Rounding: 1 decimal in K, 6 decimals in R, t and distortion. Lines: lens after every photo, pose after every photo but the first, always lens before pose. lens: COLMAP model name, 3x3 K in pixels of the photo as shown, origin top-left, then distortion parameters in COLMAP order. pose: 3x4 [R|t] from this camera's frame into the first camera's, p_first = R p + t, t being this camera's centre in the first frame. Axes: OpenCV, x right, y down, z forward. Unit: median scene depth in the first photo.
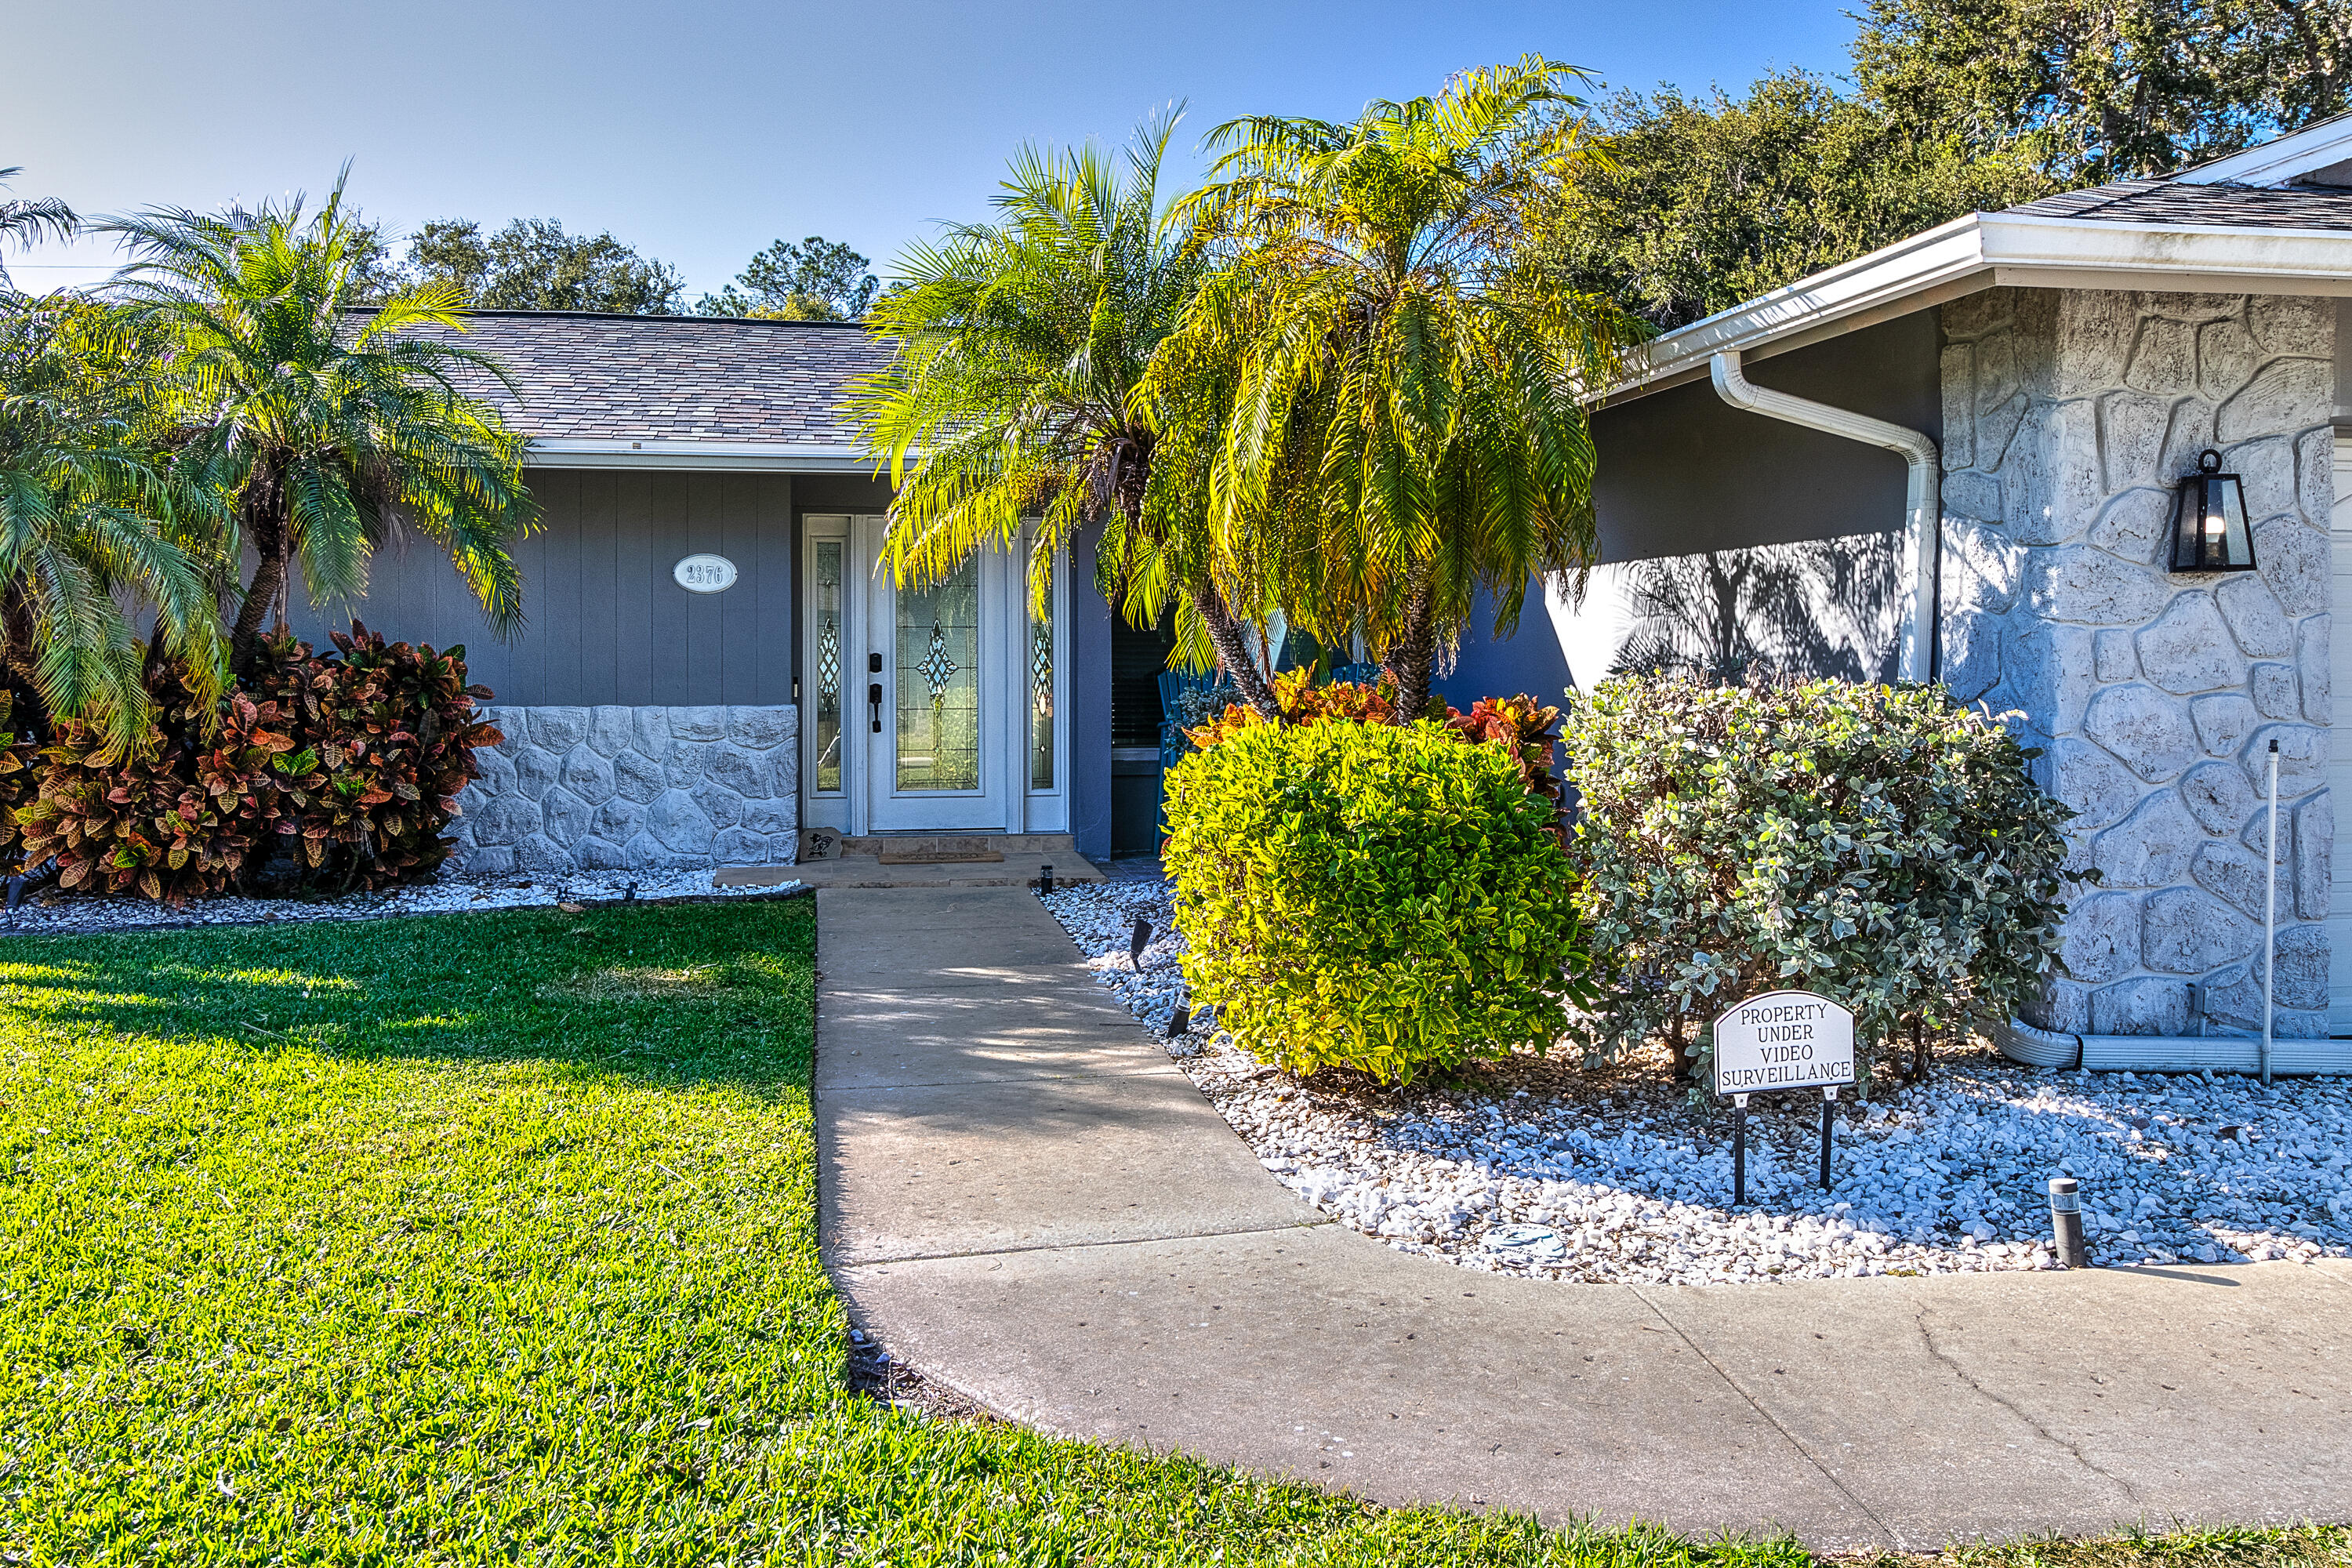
lens RADIAL K [[1907.9, 0, 1178.0], [0, 1907.9, 677.3], [0, 0, 1]] dist [0.000867, 0.003974]
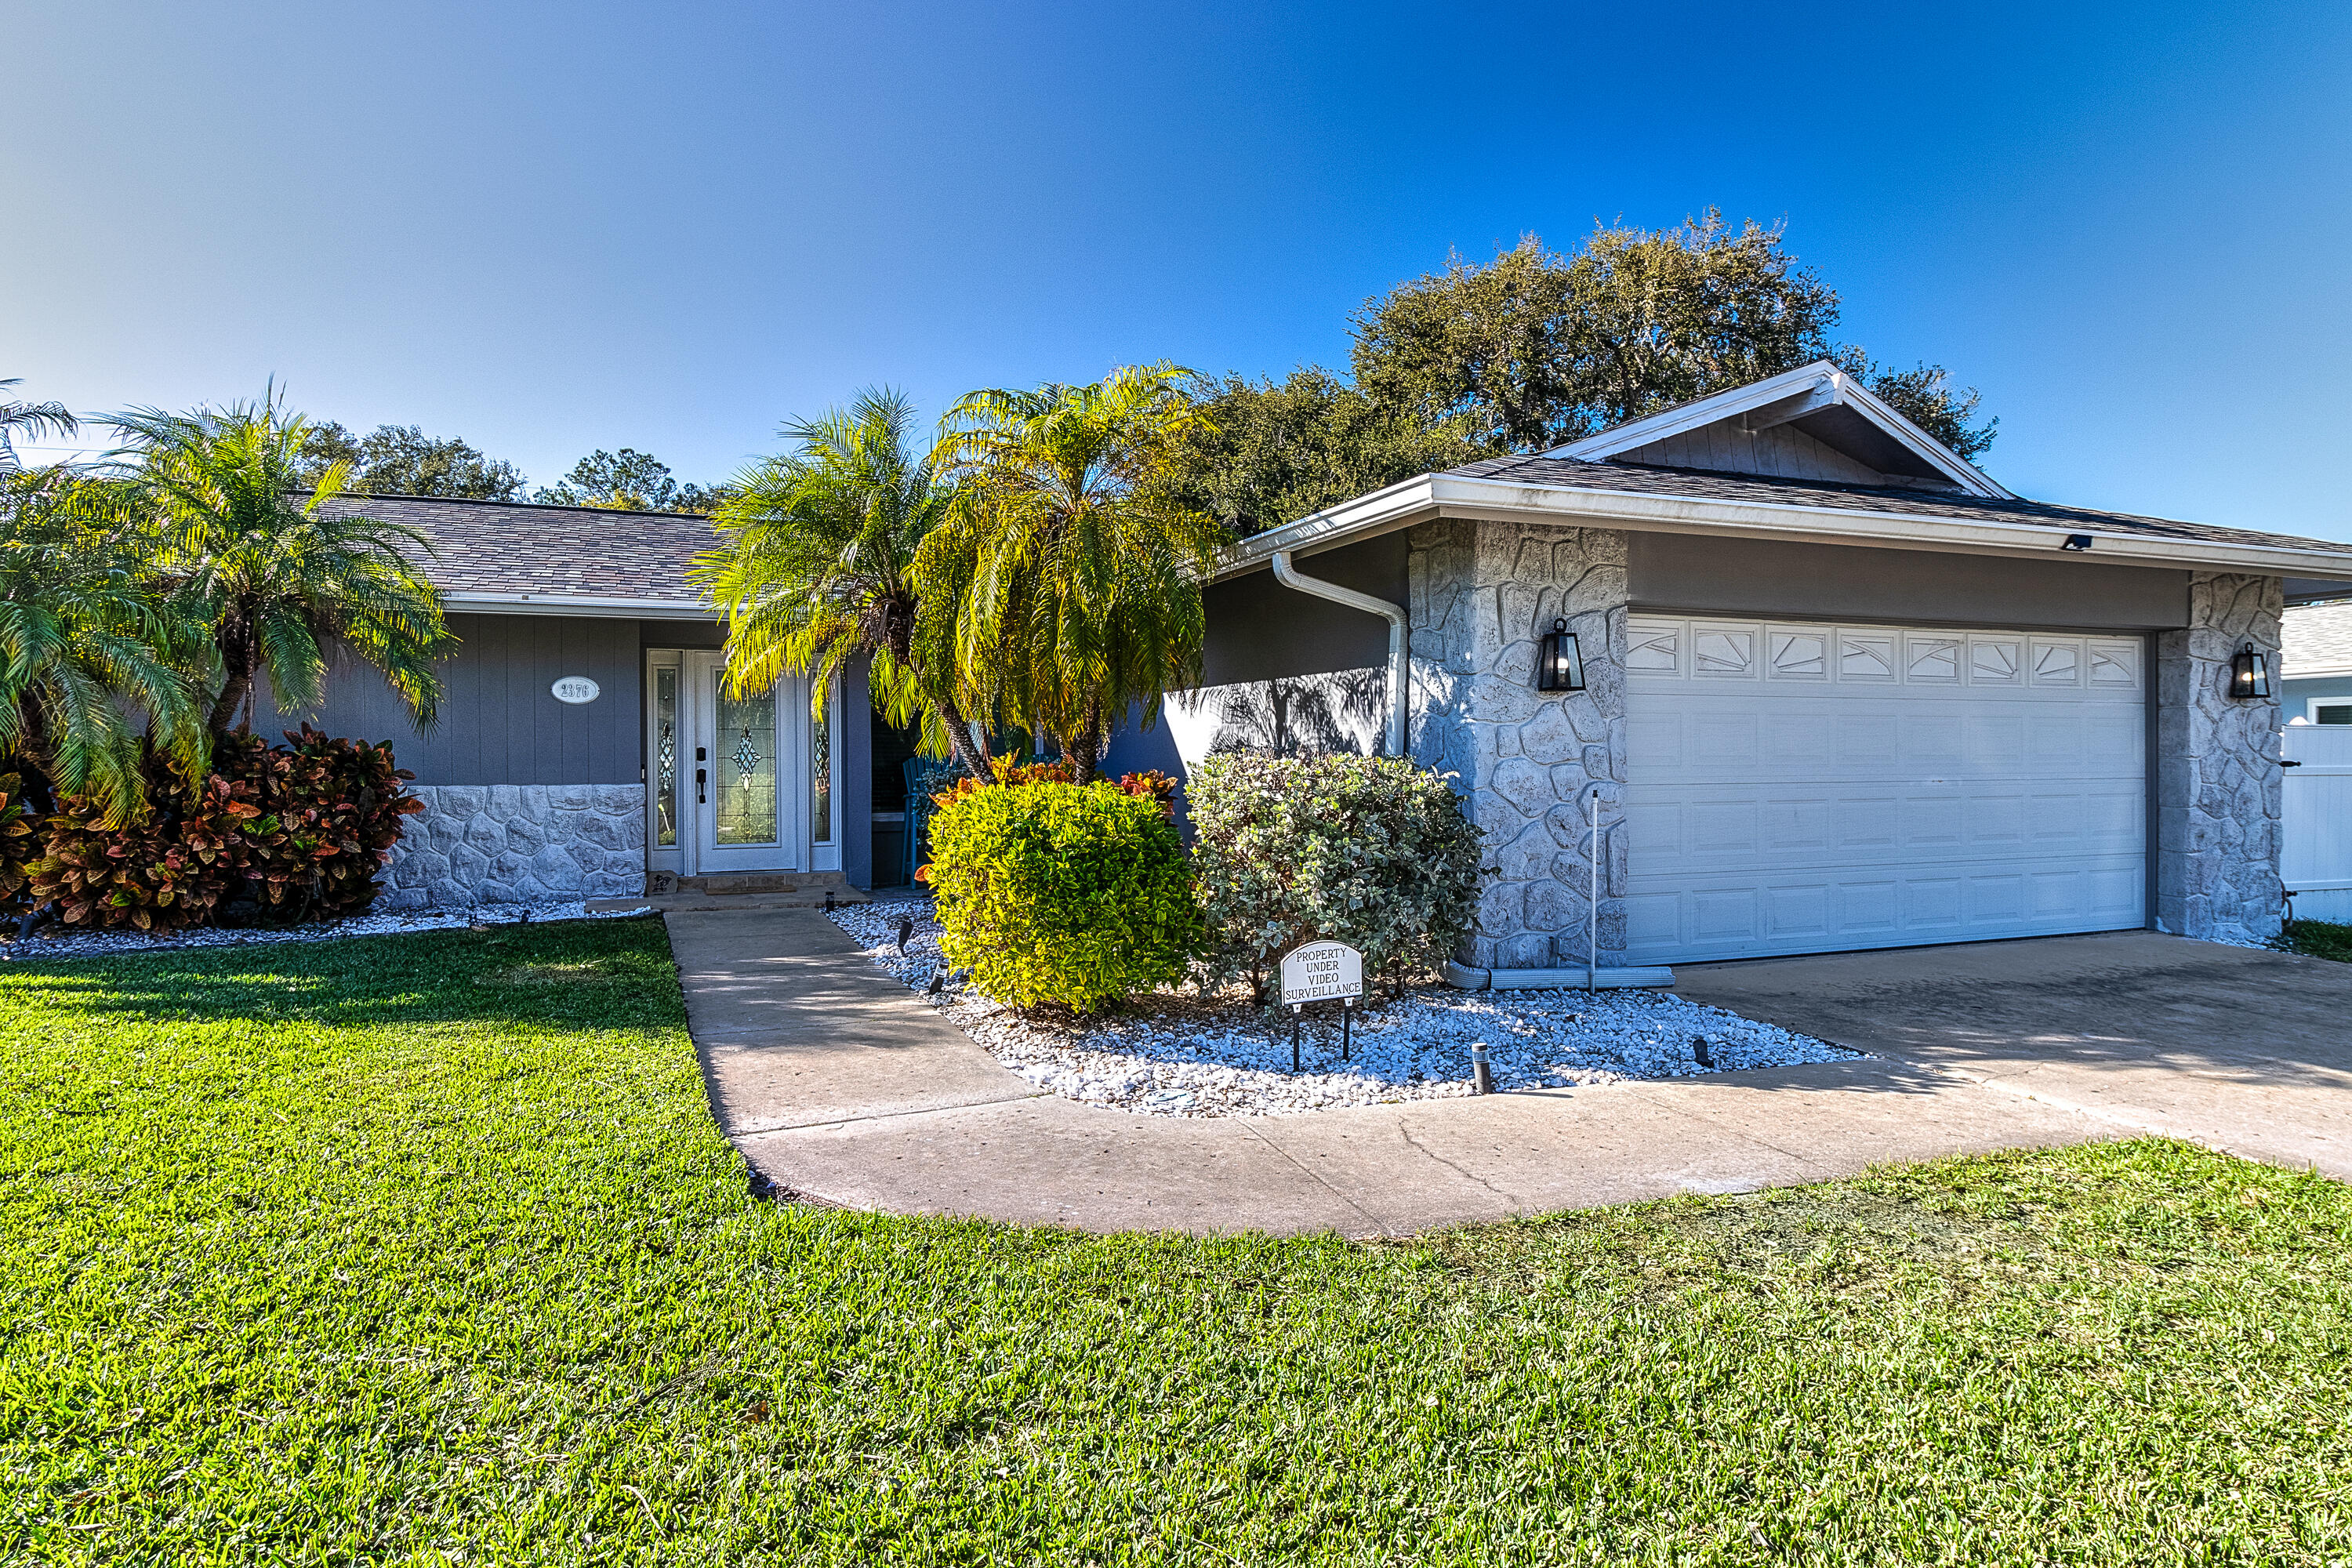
lens RADIAL K [[1328.7, 0, 1166.0], [0, 1328.7, 774.9], [0, 0, 1]] dist [0.002363, 0.002904]
pose [[0.979944, -0.005719, 0.199192, -0.026402], [0.005221, 0.999982, 0.003024, 0.010518], [-0.199206, -0.001923, 0.979956, -0.061575]]
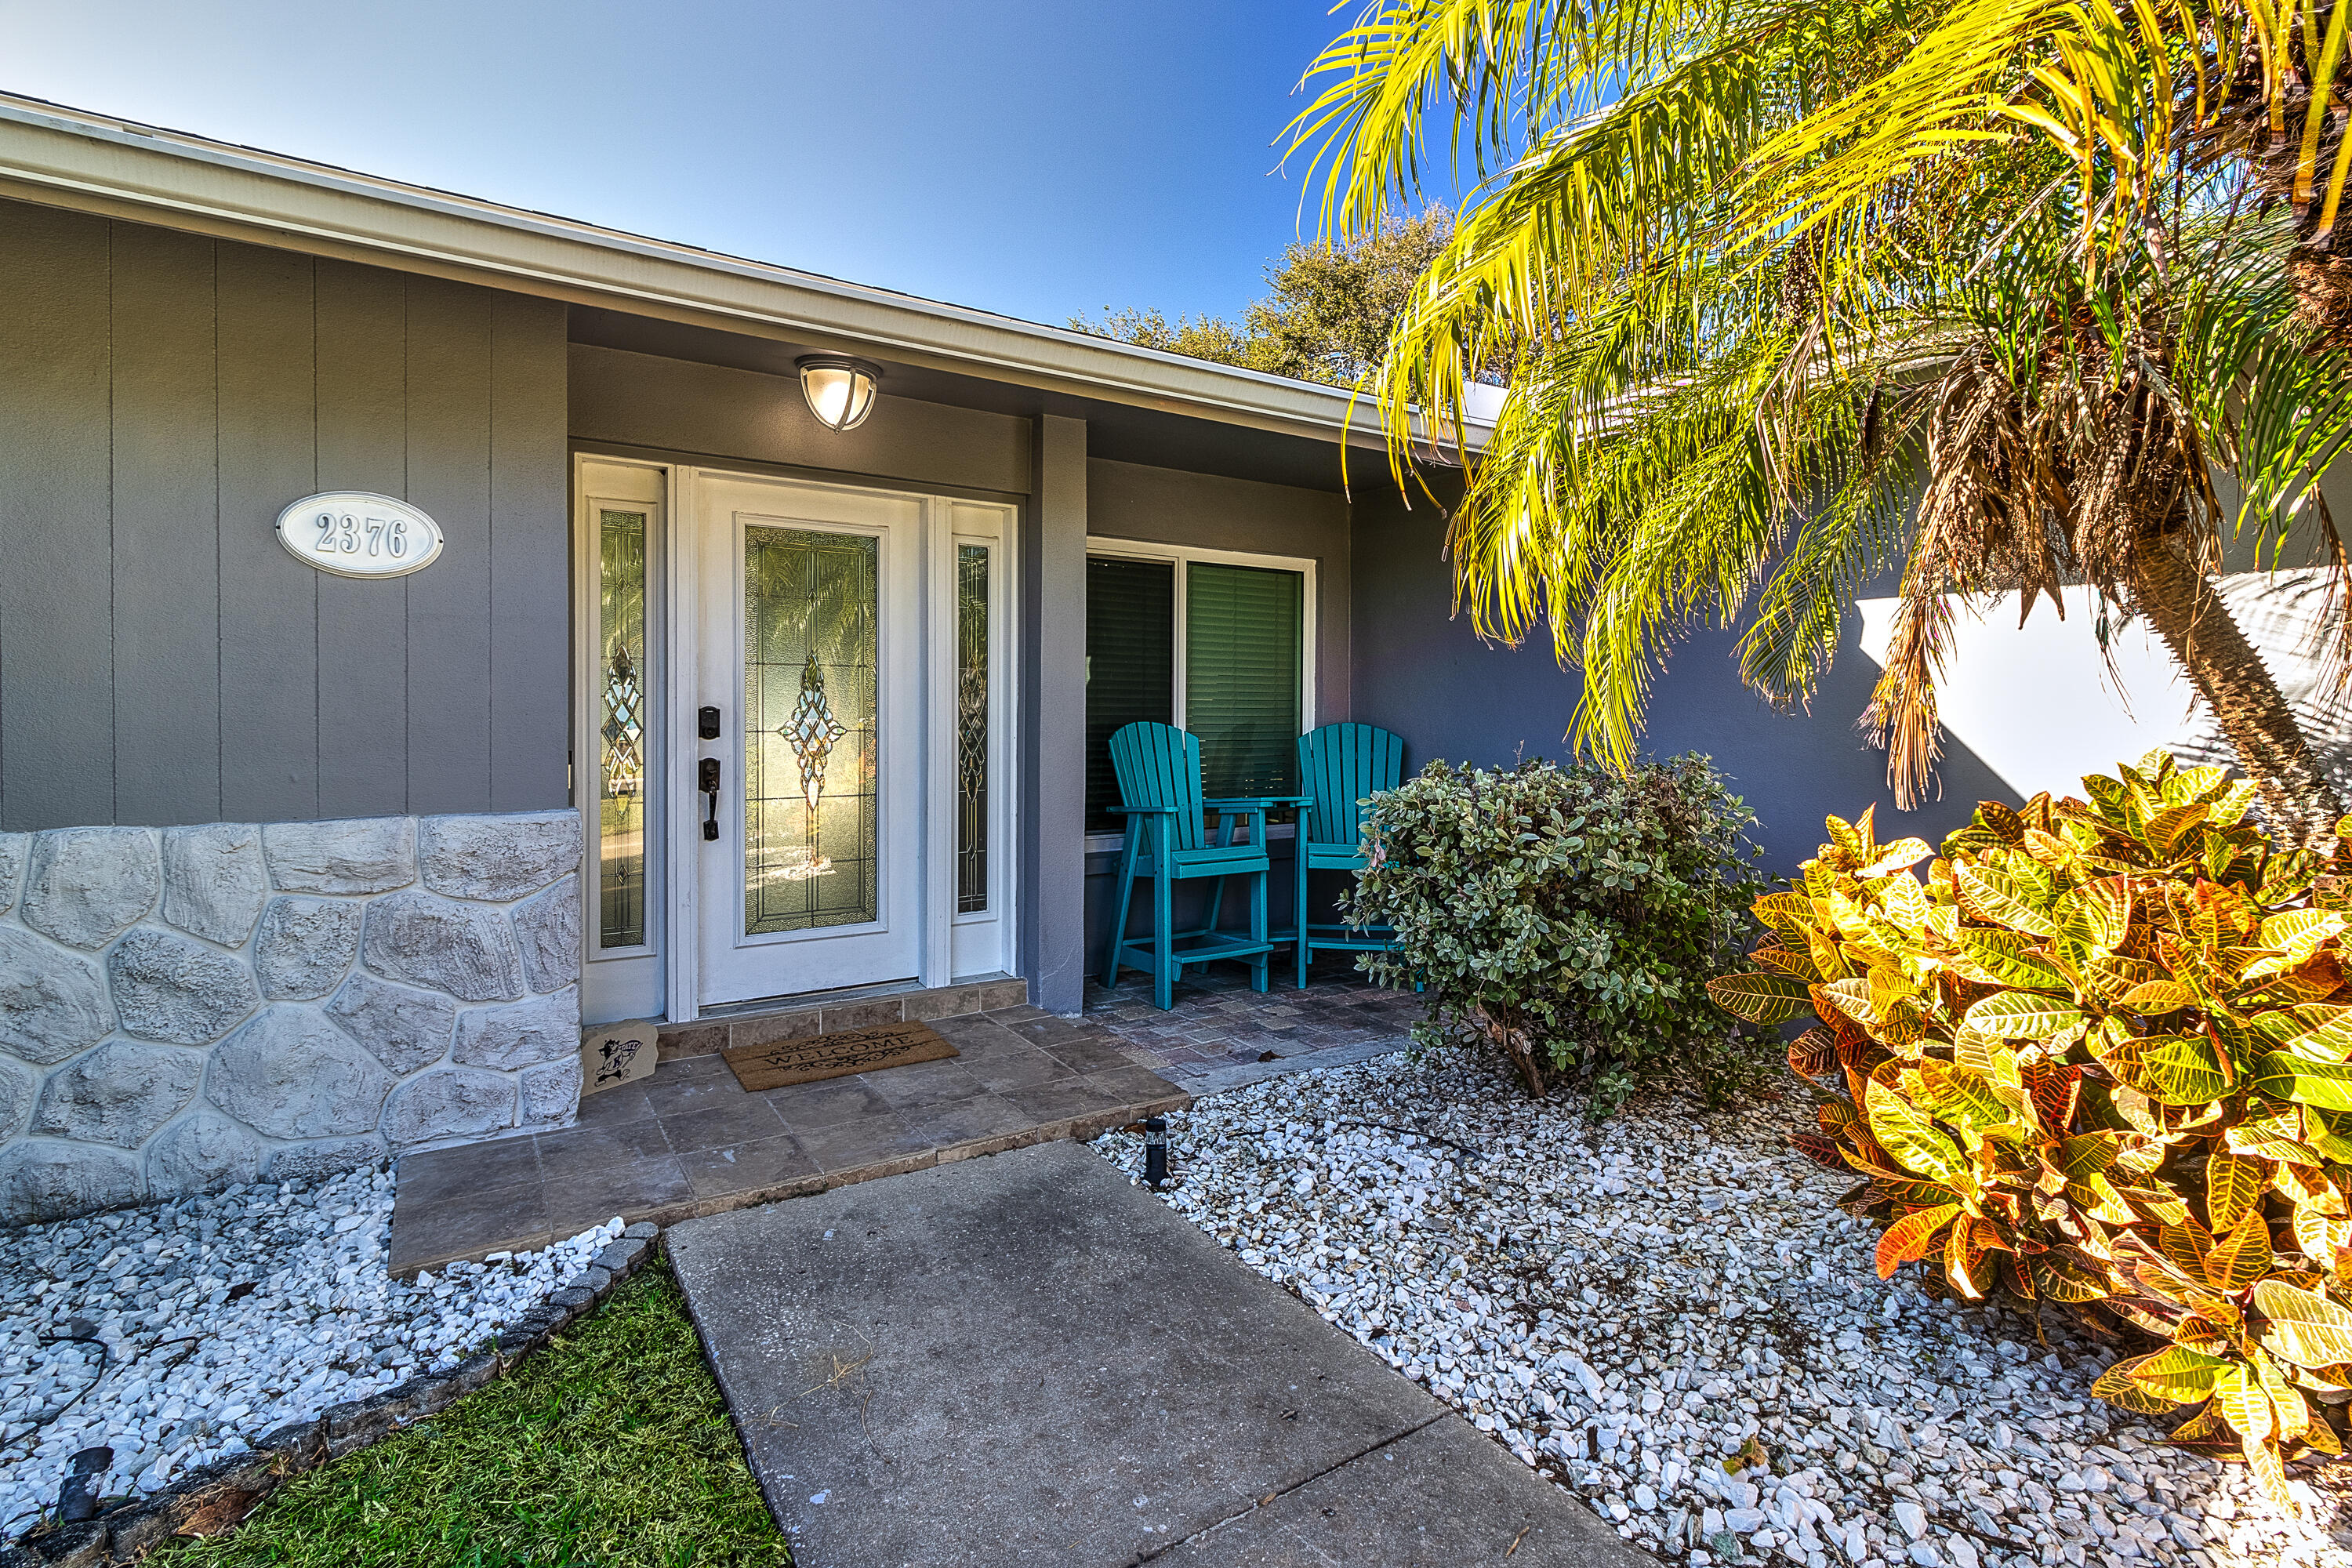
lens RADIAL K [[1103.9, 0, 1183.1], [0, 1103.9, 721.4], [0, 0, 1]] dist [0.002010, 0.000371]
pose [[0.919302, 0.001337, 0.393550, -0.251305], [-0.004573, 0.999963, 0.007285, -0.017886], [-0.393525, -0.008497, 0.919274, 0.993997]]
